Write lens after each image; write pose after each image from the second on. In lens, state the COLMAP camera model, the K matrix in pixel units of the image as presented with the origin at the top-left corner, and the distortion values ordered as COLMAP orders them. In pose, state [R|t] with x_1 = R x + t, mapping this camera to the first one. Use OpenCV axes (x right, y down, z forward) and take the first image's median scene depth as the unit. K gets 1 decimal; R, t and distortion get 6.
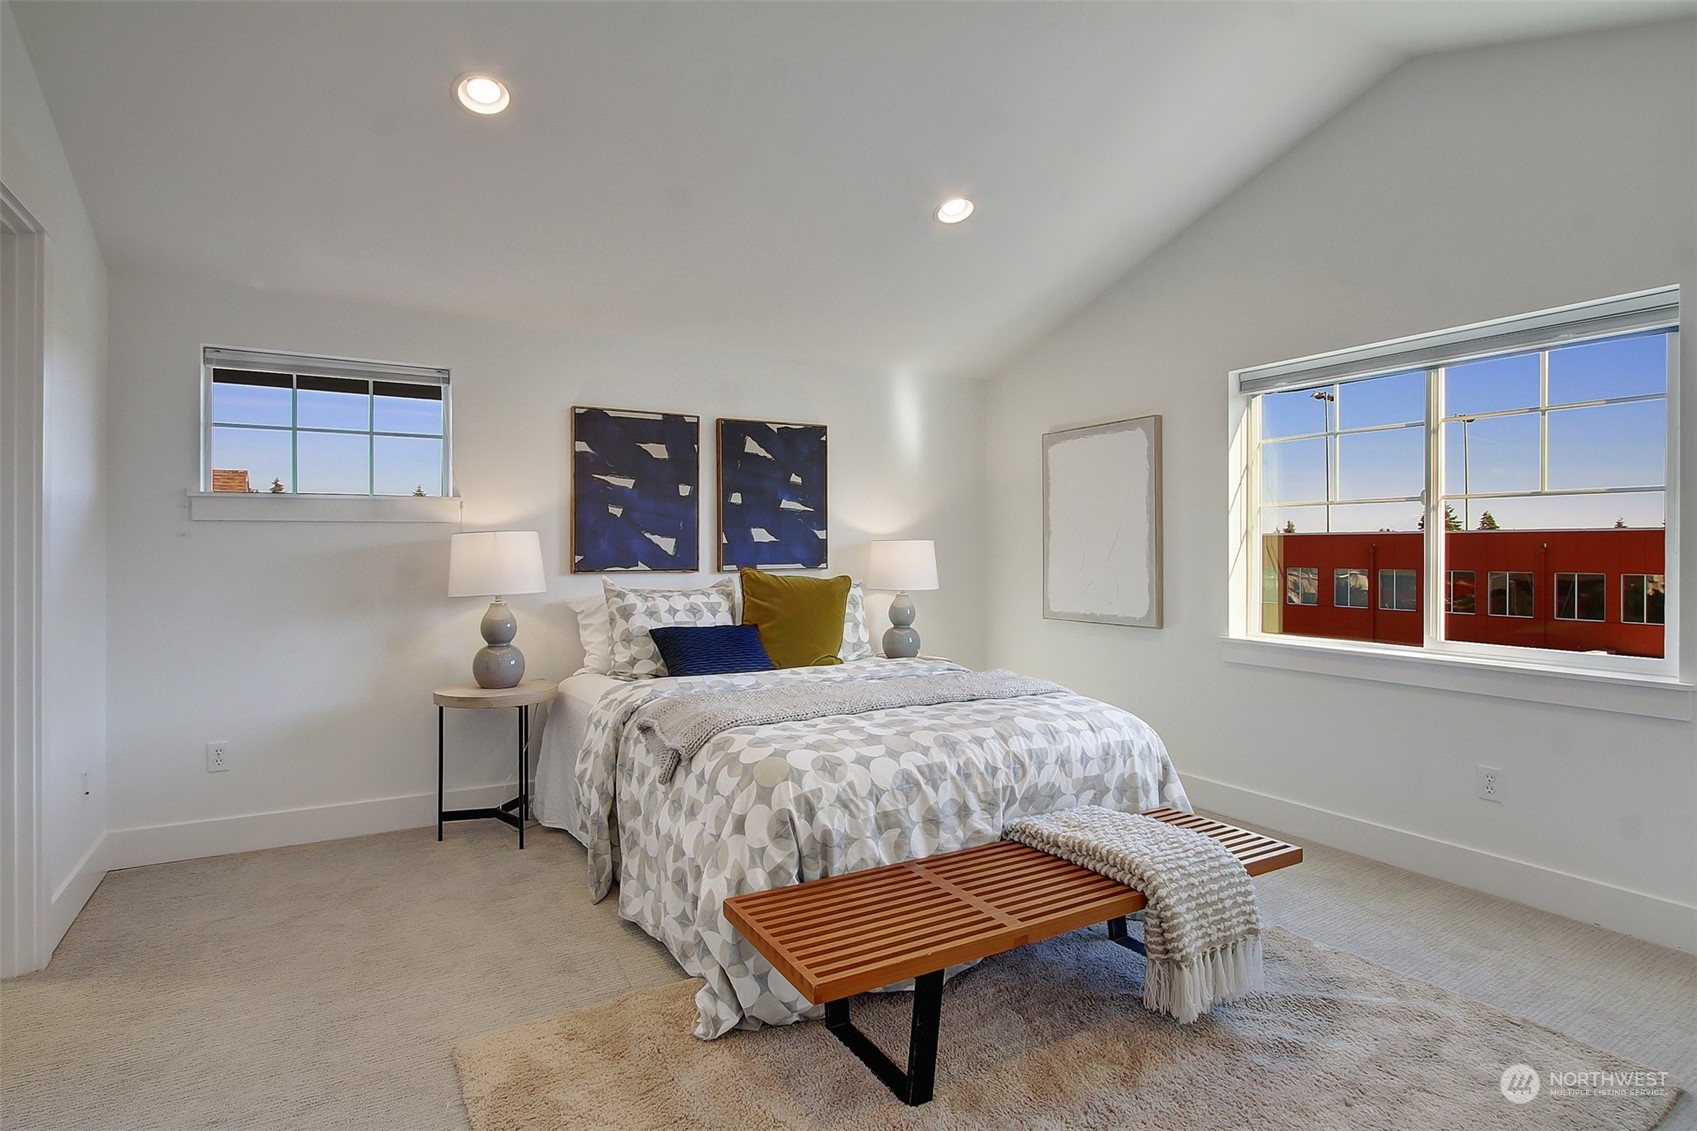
lens RADIAL K [[869.7, 0, 883.4], [0, 869.7, 567.3], [0, 0, 1]] dist [-0.018727, 0.003660]
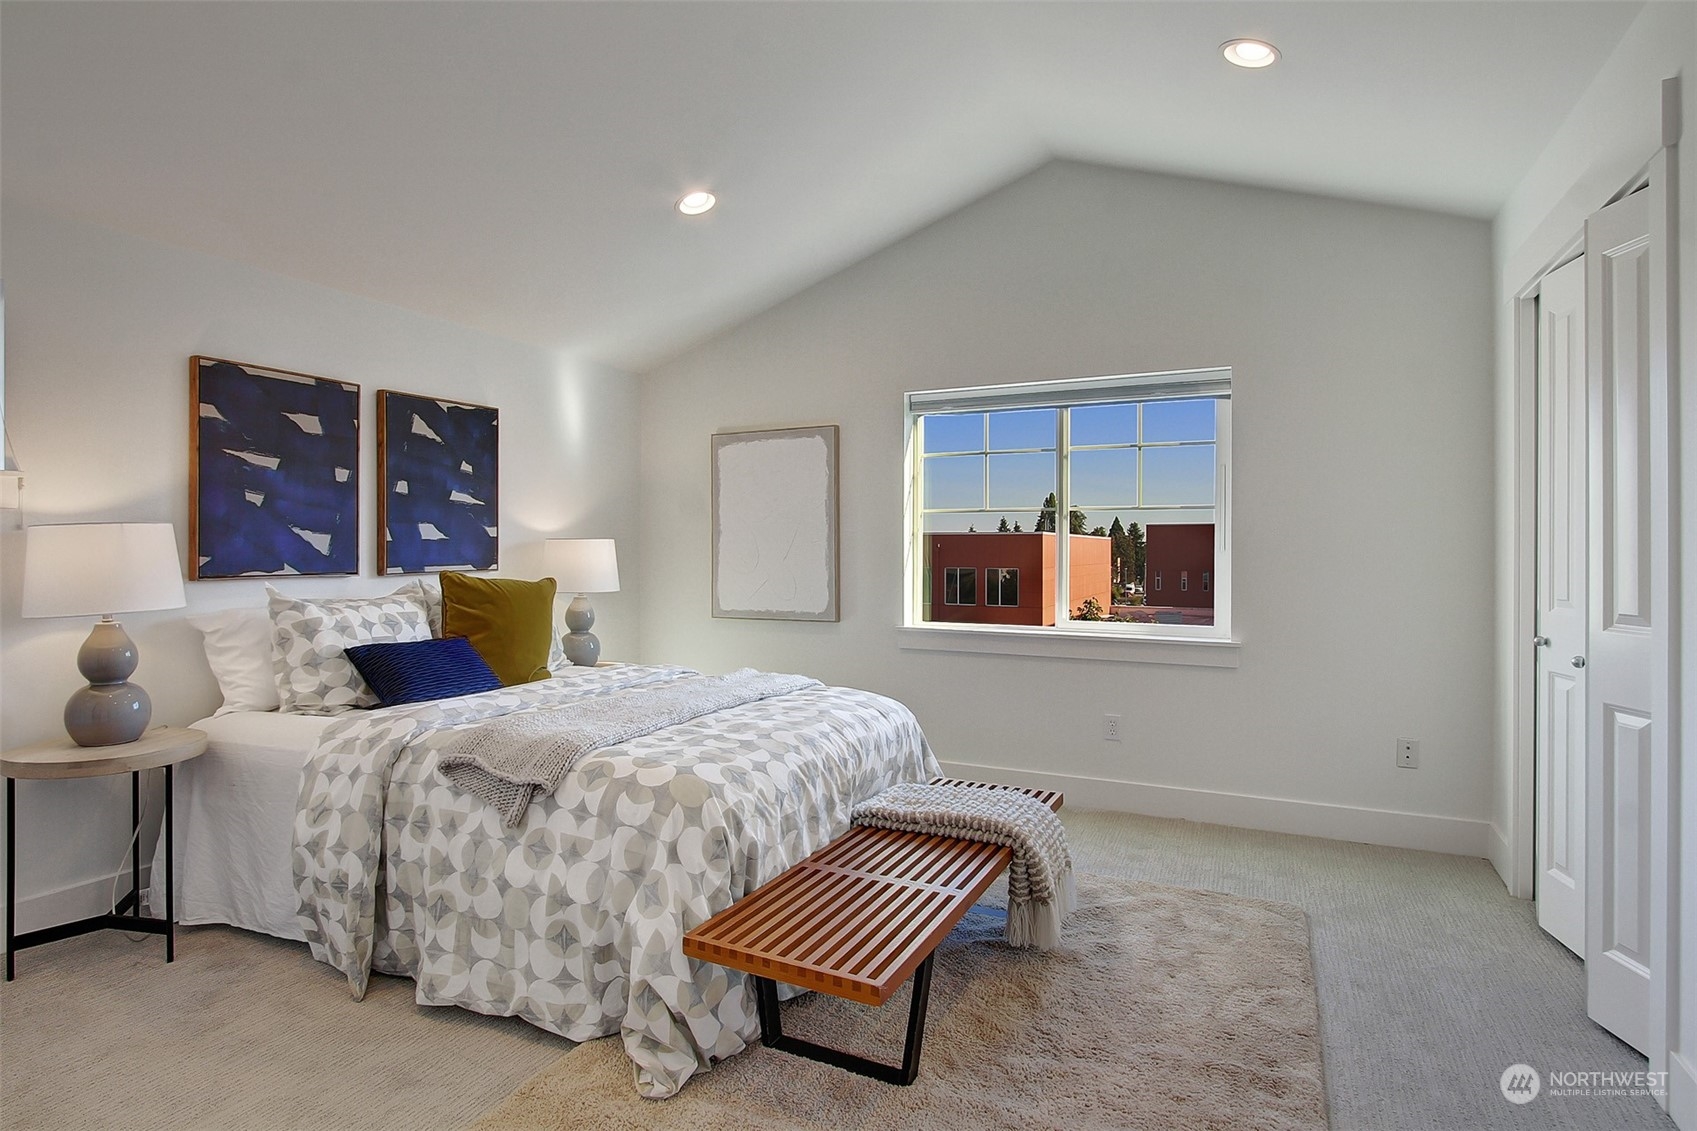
lens RADIAL K [[869.7, 0, 849.3], [0, 869.7, 566.9], [0, 0, 1]] dist [-0.018727, 0.003660]
pose [[0.844809, -0.009818, 0.534978, -0.291859], [0.009227, 0.999950, 0.003780, -0.002321], [-0.534989, 0.001743, 0.844857, 0.080387]]
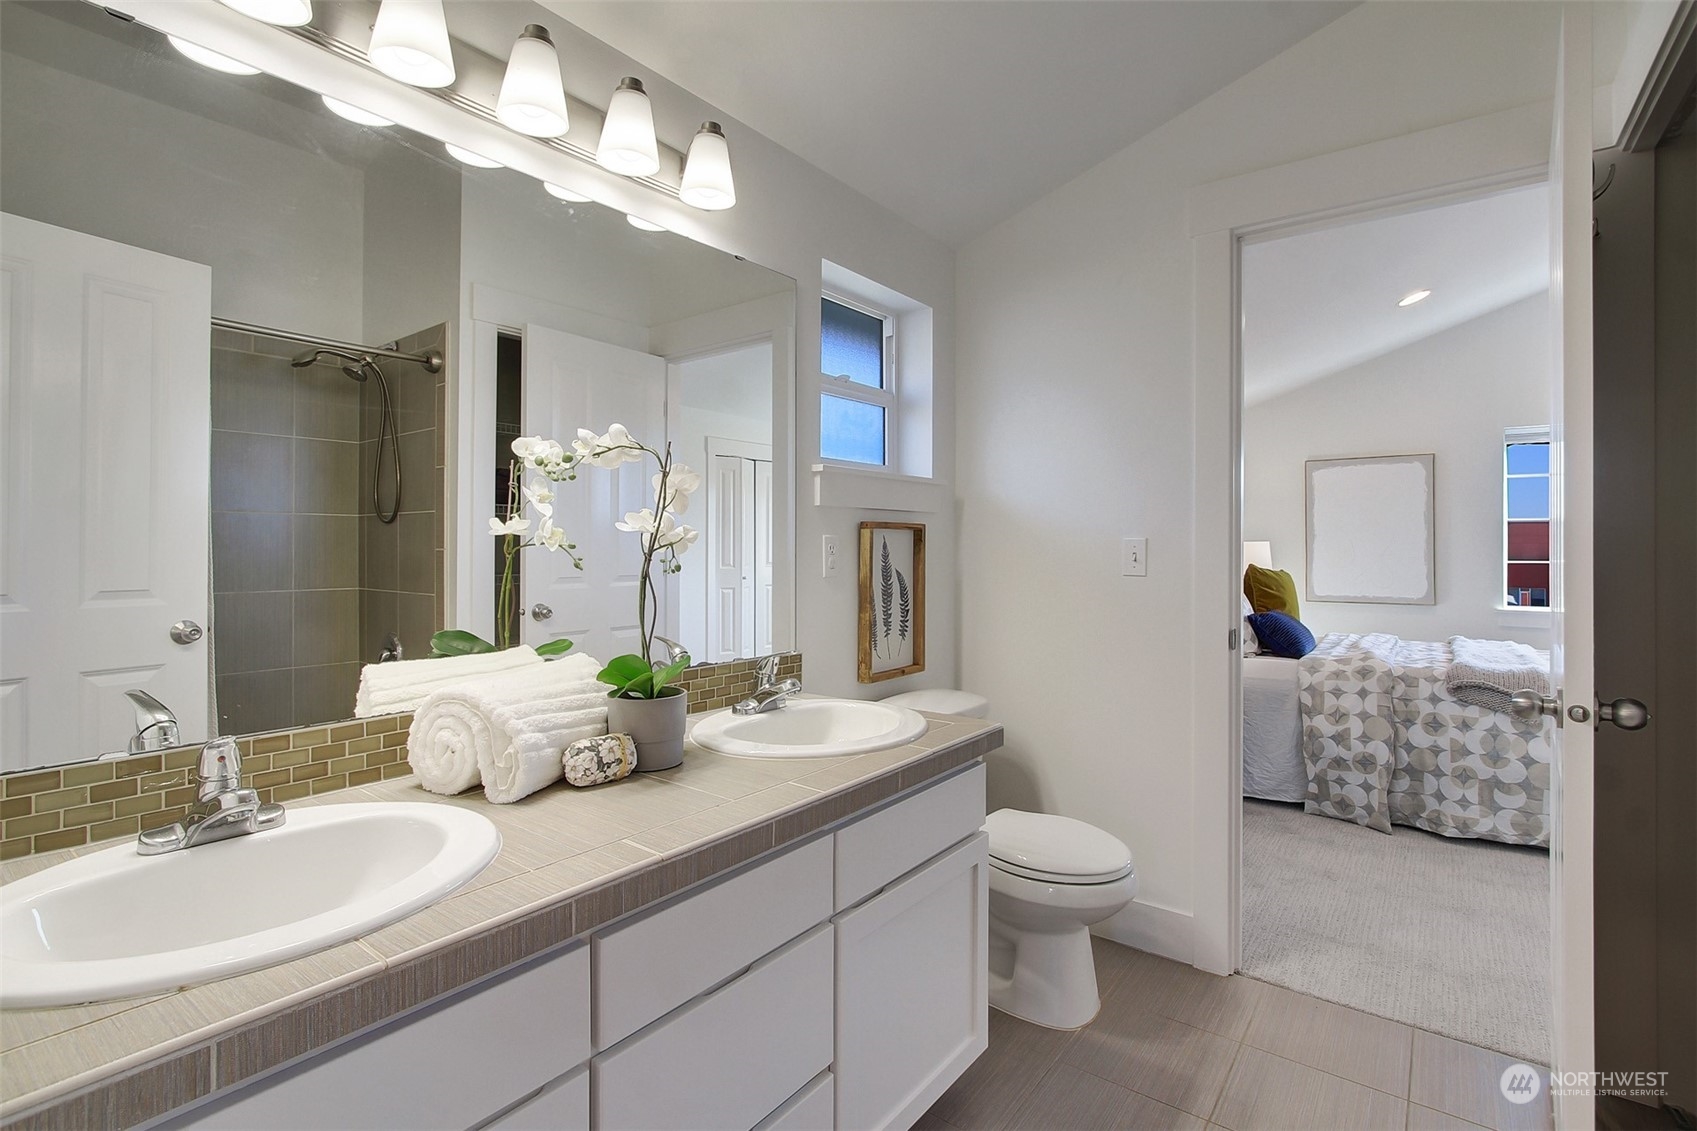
lens RADIAL K [[805.1, 0, 853.5], [0, 805.1, 537.2], [0, 0, 1]] dist [-0.014956, 0.002133]
pose [[0.937869, 0.002570, 0.346981, -1.153098], [0.007867, 0.999558, -0.028668, -0.010972], [-0.346901, 0.029617, 0.937434, 0.136552]]
